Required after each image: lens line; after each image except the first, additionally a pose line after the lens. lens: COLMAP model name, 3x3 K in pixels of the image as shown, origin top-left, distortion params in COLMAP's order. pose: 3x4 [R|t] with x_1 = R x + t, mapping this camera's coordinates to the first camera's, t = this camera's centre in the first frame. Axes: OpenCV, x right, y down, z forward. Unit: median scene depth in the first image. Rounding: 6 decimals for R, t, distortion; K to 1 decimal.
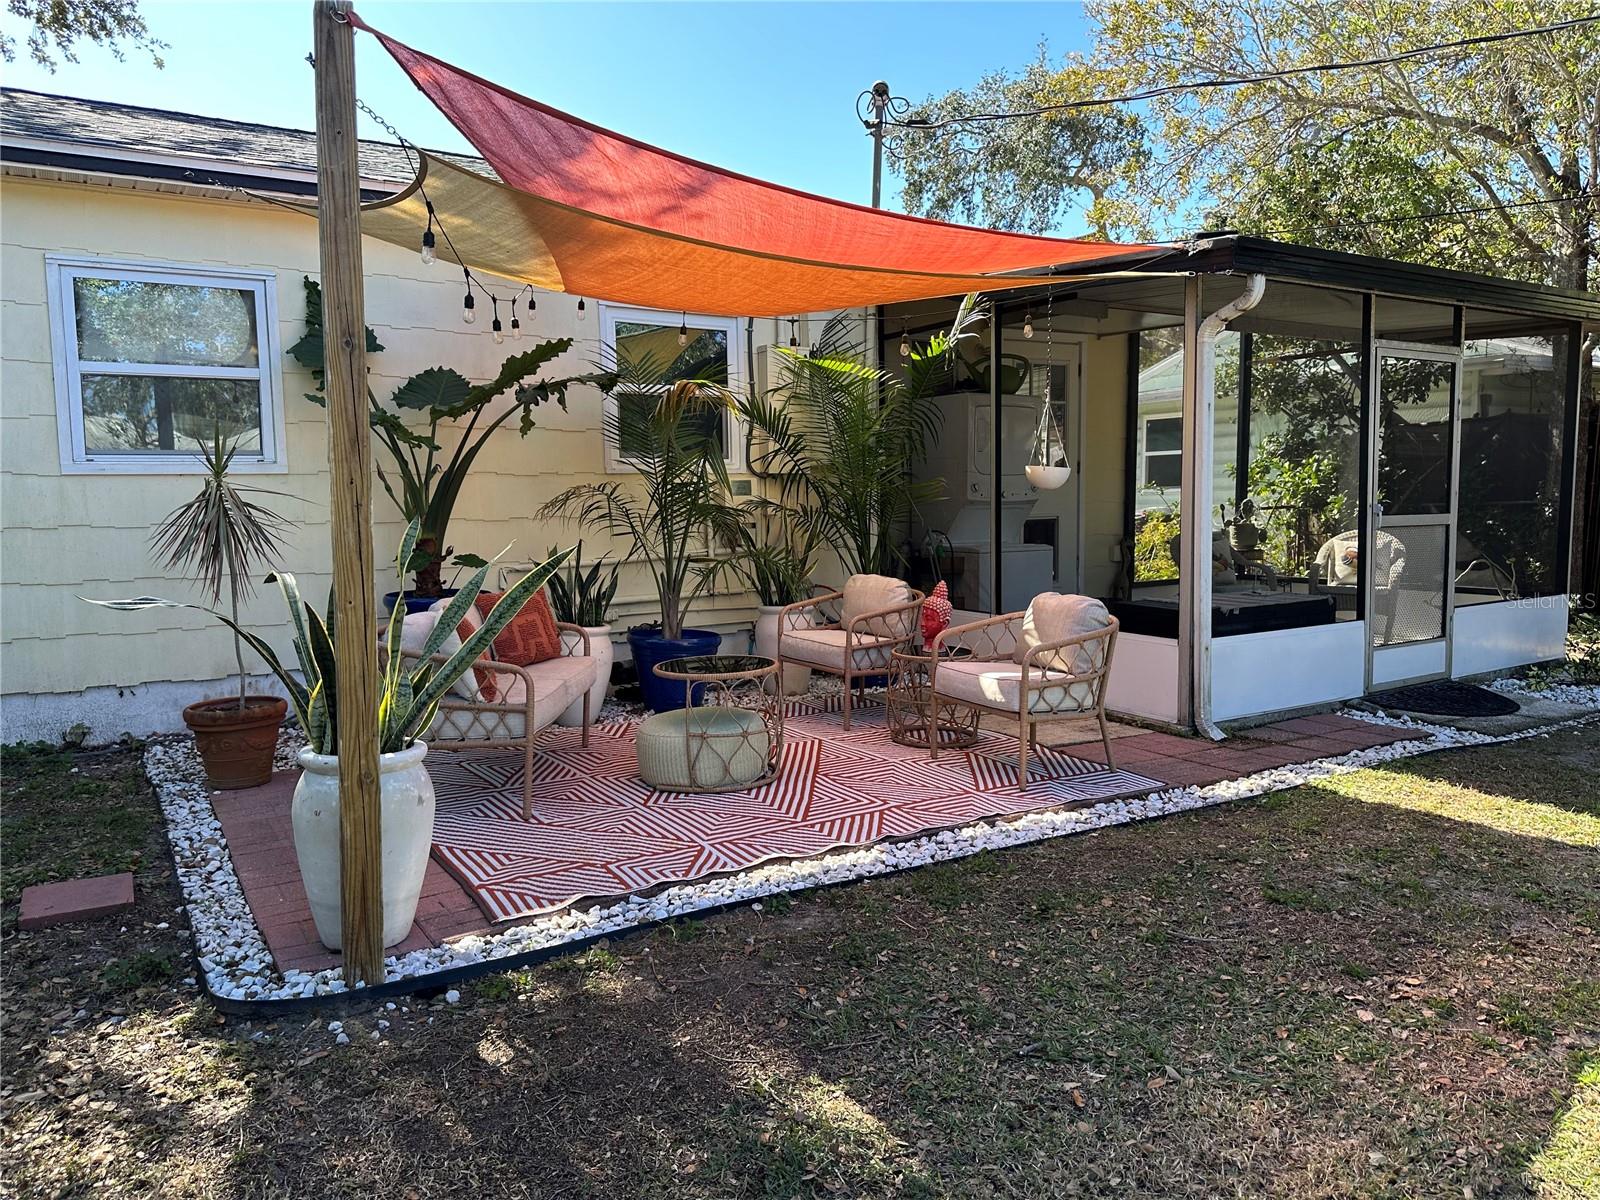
lens RADIAL K [[1140.9, 0, 797.0], [0, 1140.9, 599.5], [0, 0, 1]] dist [0.062189, -0.068035]
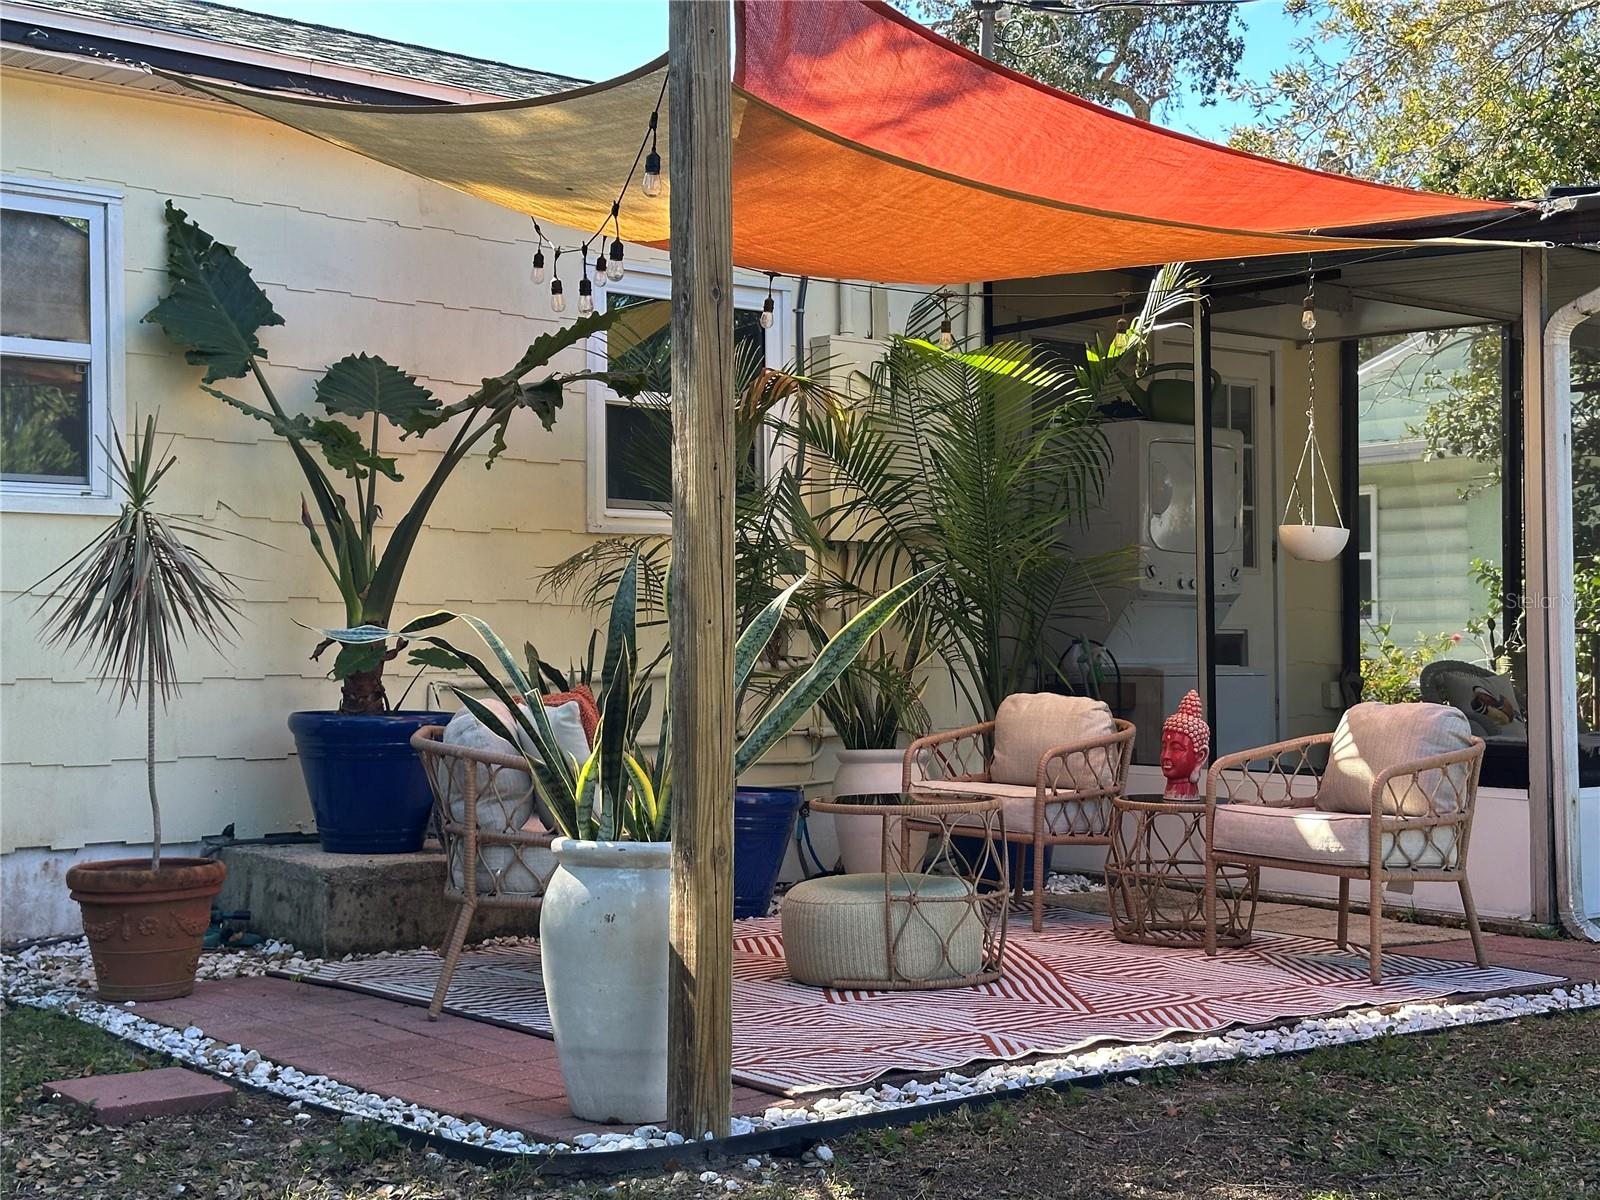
lens RADIAL K [[2263.3, 0, 800.7], [0, 2263.3, 596.9], [0, 0, 1]] dist [0.074580, 0.000000]
pose [[0.991402, 0.013475, 0.130155, -0.256369], [0.002012, 0.992997, -0.118126, 0.080608], [-0.130835, 0.117372, 0.984432, -0.243946]]
